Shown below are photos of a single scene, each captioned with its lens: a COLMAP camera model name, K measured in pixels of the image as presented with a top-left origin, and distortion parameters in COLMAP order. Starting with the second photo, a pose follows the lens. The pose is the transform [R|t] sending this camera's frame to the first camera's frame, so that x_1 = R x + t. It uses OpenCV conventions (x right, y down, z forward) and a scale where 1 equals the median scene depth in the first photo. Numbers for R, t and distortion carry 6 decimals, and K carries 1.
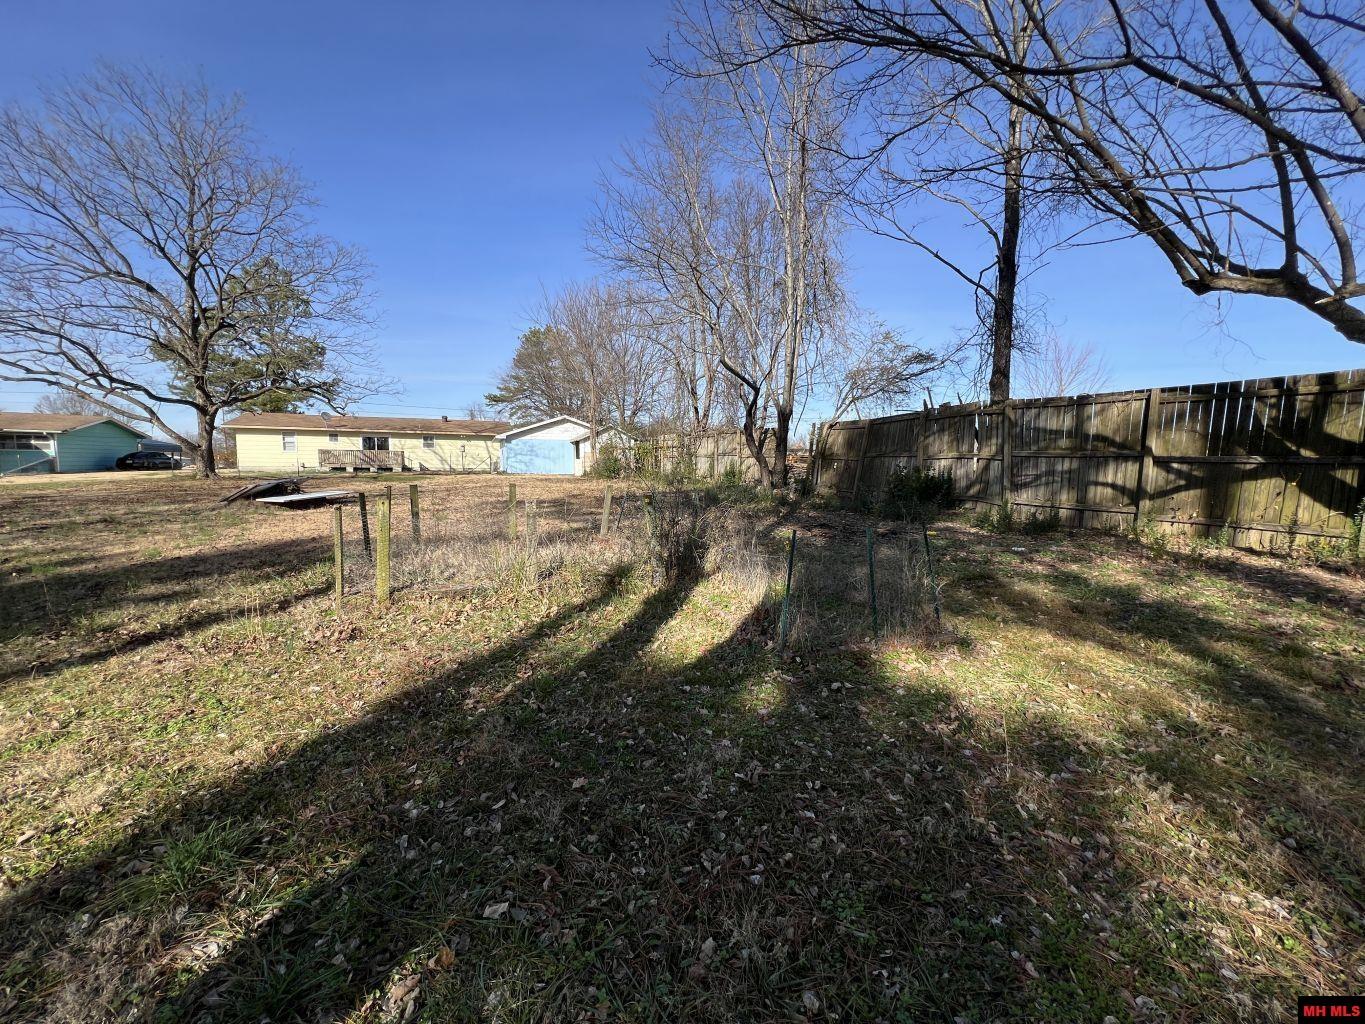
lens RADIAL K [[548.1, 0, 682.4], [0, 548.1, 513.6], [0, 0, 1]] dist [0.000530, -0.000013]
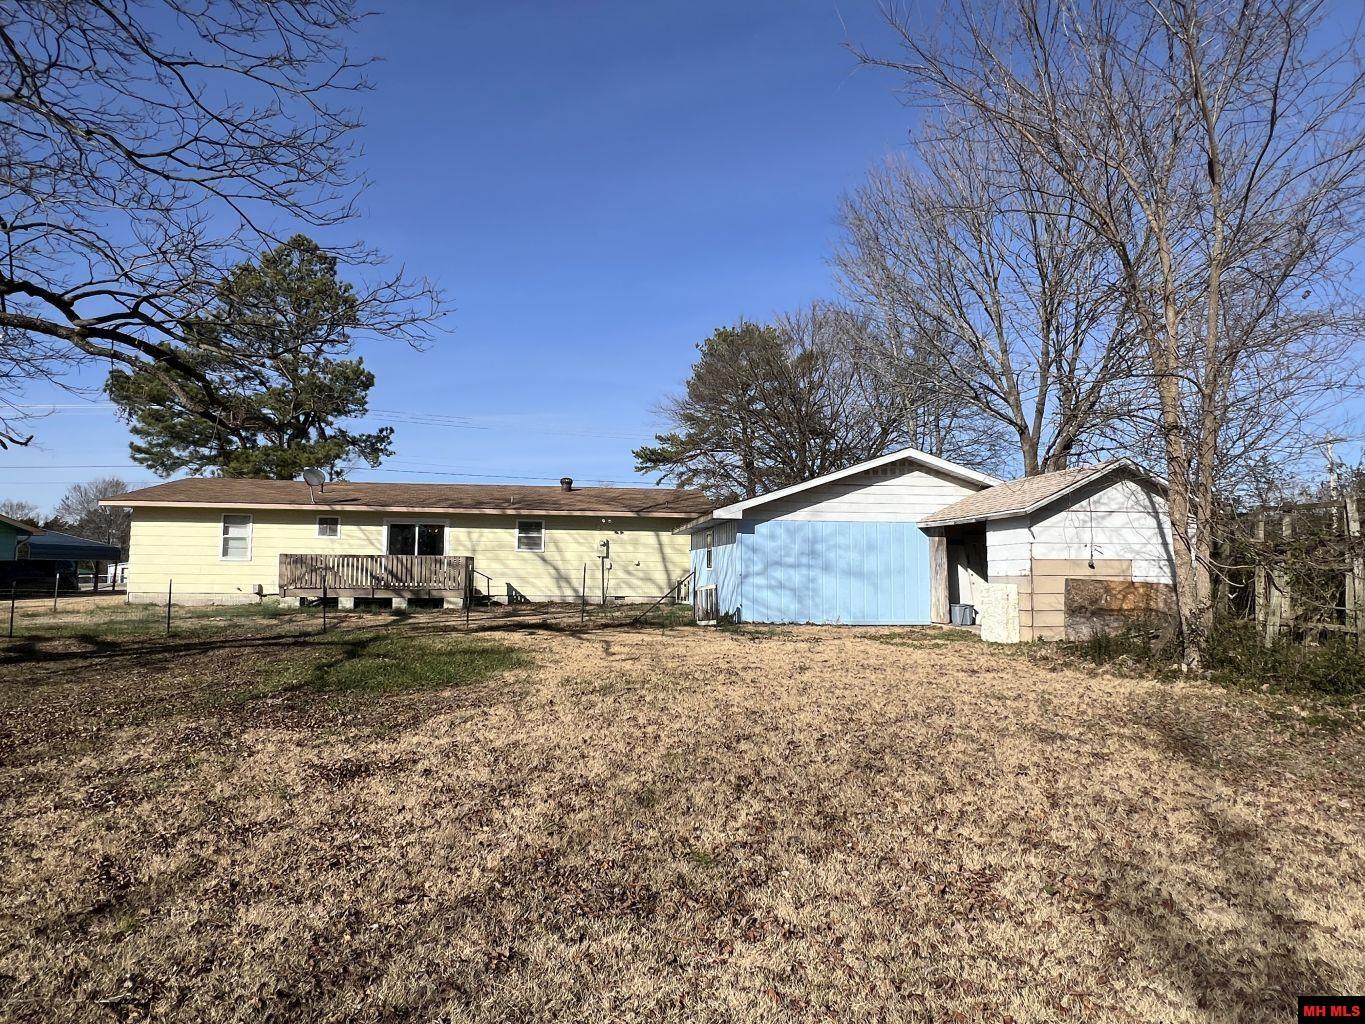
lens RADIAL K [[752.3, 0, 686.4], [0, 752.3, 513.1], [0, 0, 1]] dist [-0.000601, -0.000052]
pose [[0.973516, -0.017856, -0.227919, -0.213001], [-0.019965, 0.986496, -0.162562, -0.055181], [0.227744, 0.162807, 0.960014, 0.466636]]
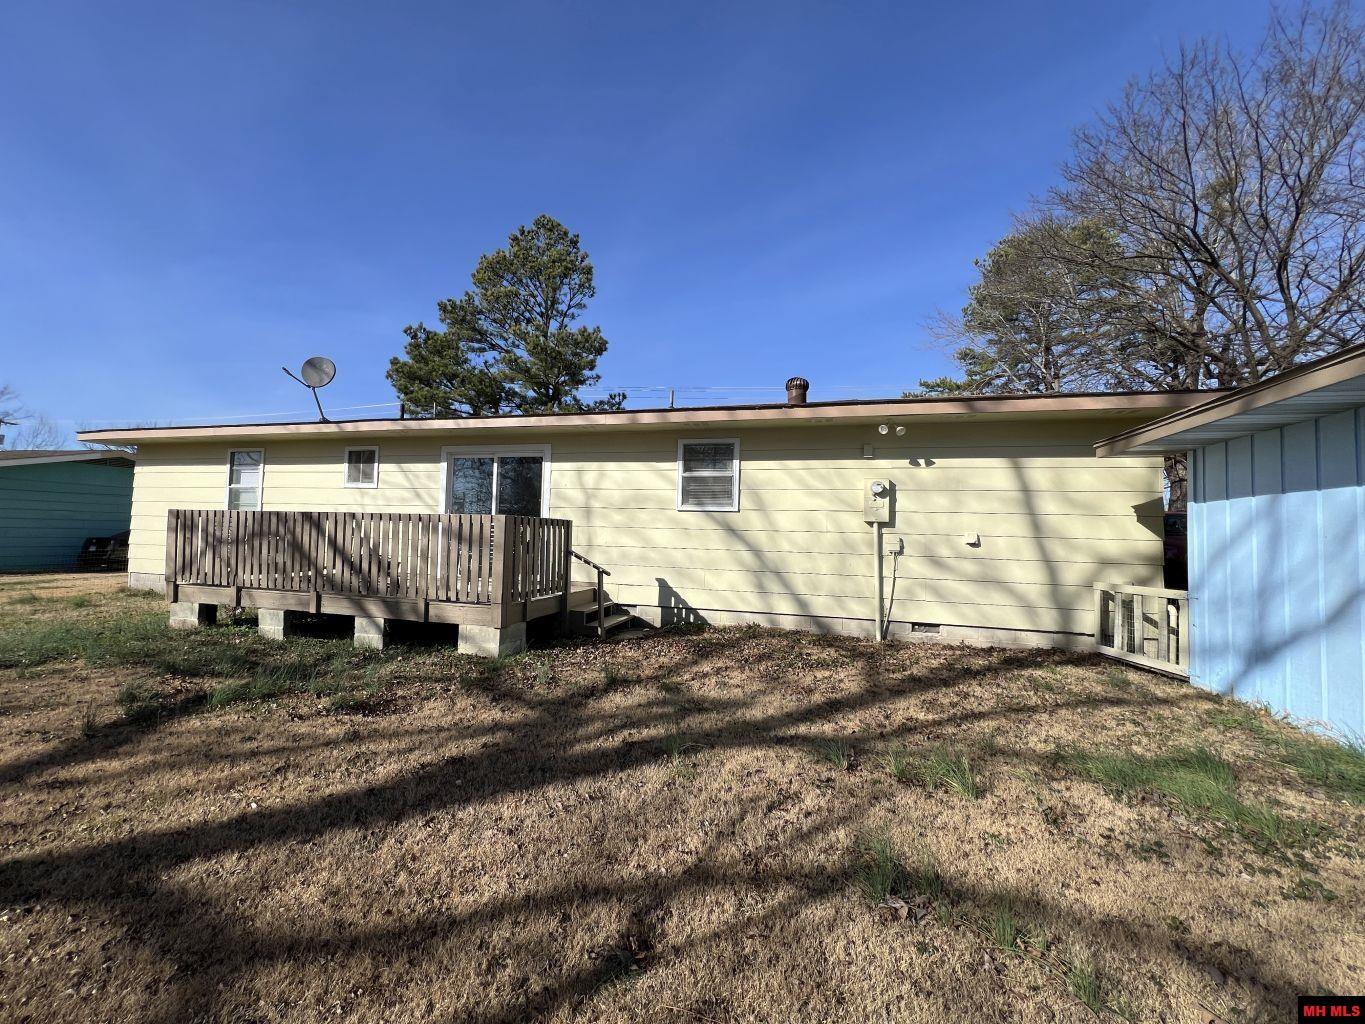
lens RADIAL K [[548.1, 0, 691.7], [0, 548.1, 511.9], [0, 0, 1]] dist [0.000530, -0.000013]
pose [[0.817247, -0.016422, -0.576054, -0.358655], [-0.068213, 0.989810, -0.124991, -0.093687], [0.572236, 0.141443, 0.807799, 0.846727]]
